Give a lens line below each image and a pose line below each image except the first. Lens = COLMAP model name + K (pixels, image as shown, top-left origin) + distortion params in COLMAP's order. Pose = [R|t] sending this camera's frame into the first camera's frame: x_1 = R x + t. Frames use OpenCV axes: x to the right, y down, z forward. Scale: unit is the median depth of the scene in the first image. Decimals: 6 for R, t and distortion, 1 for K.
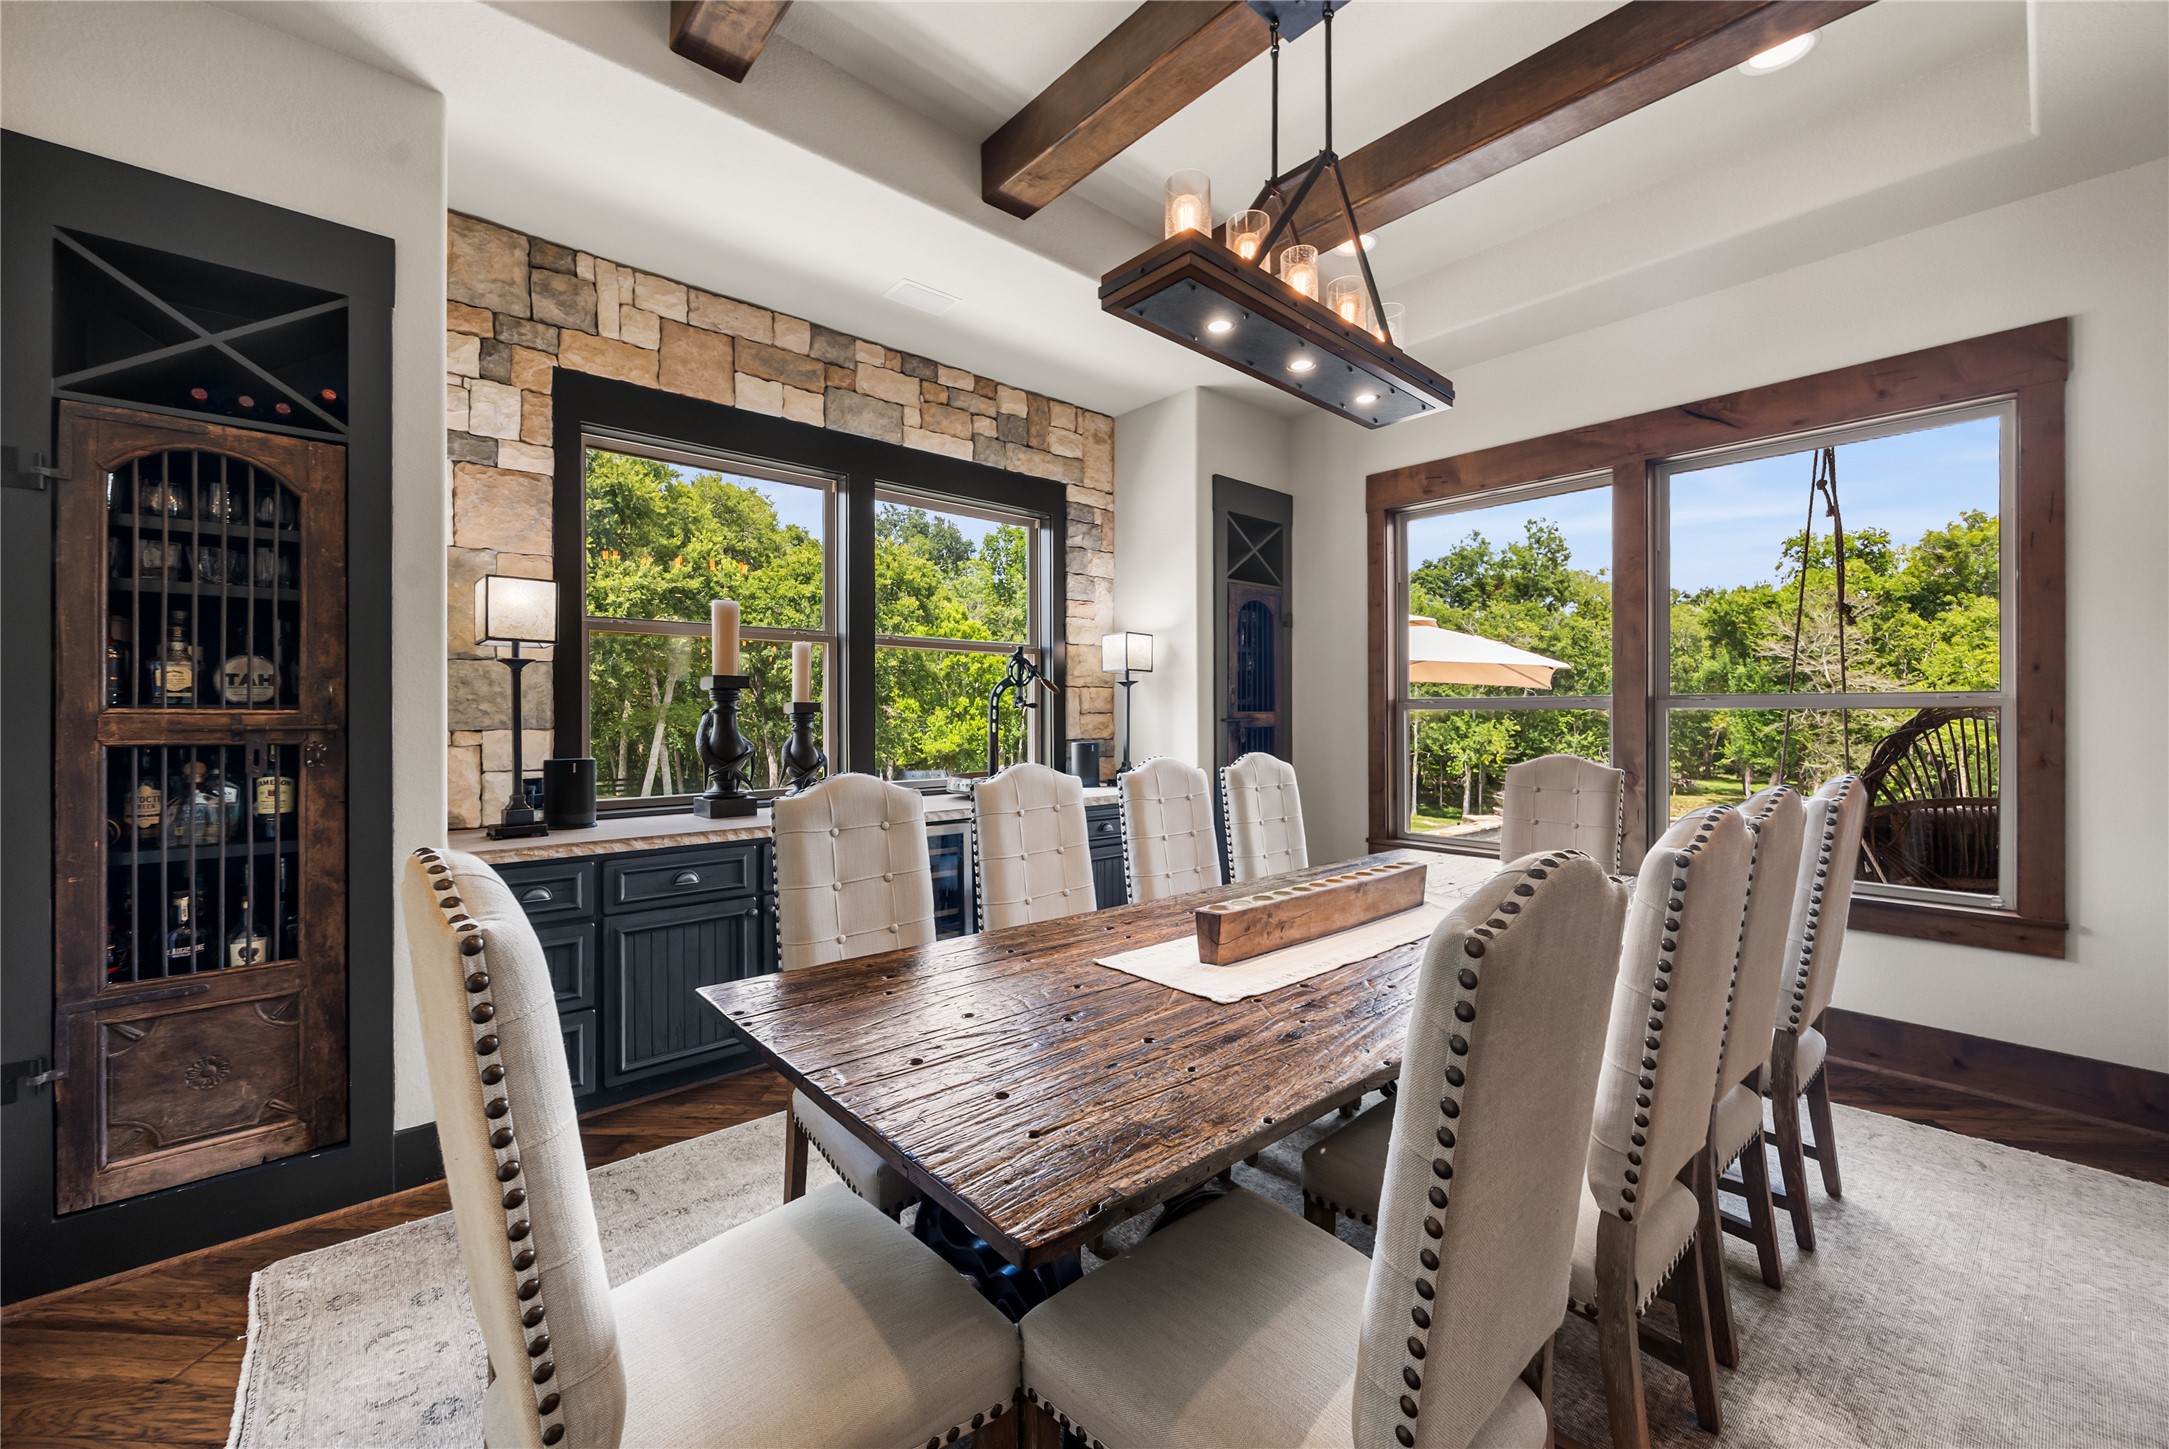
lens RADIAL K [[848.5, 0, 1077.6], [0, 848.5, 718.9], [0, 0, 1]] dist [-0.000995, 0.000245]
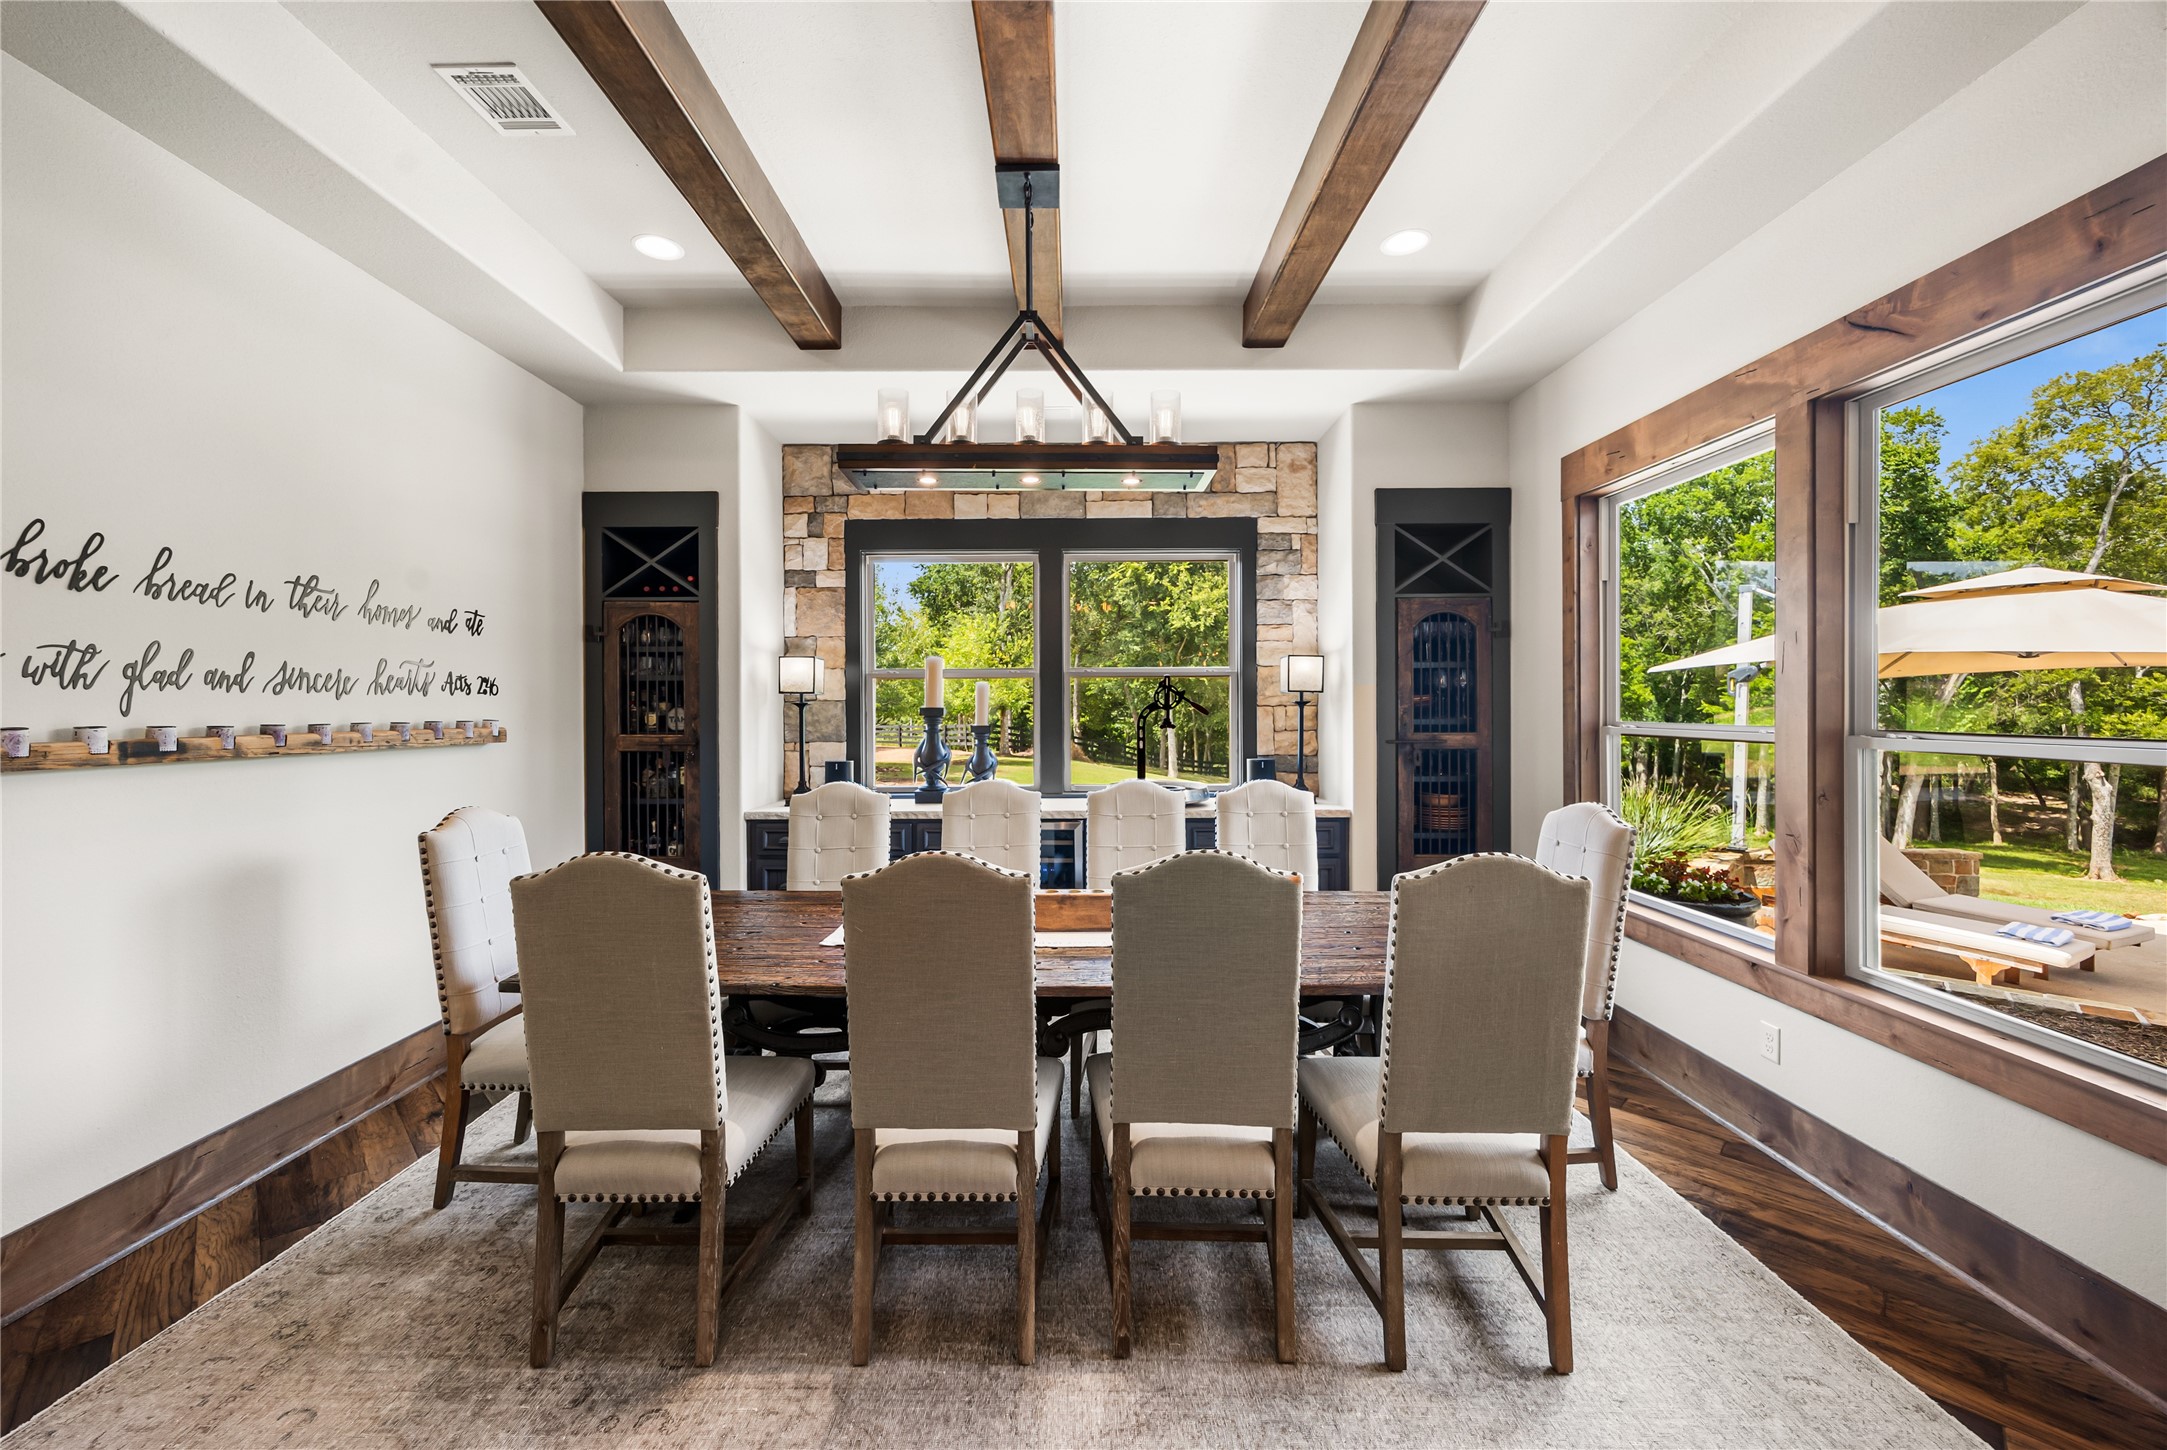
lens RADIAL K [[841.7, 0, 1075.0], [0, 841.7, 714.5], [0, 0, 1]] dist [-0.000743, -0.000247]
pose [[0.752793, 0.005769, -0.658232, 0.633270], [-0.001334, 0.999973, 0.007238, -0.042517], [0.658256, -0.004570, 0.752780, 0.054269]]
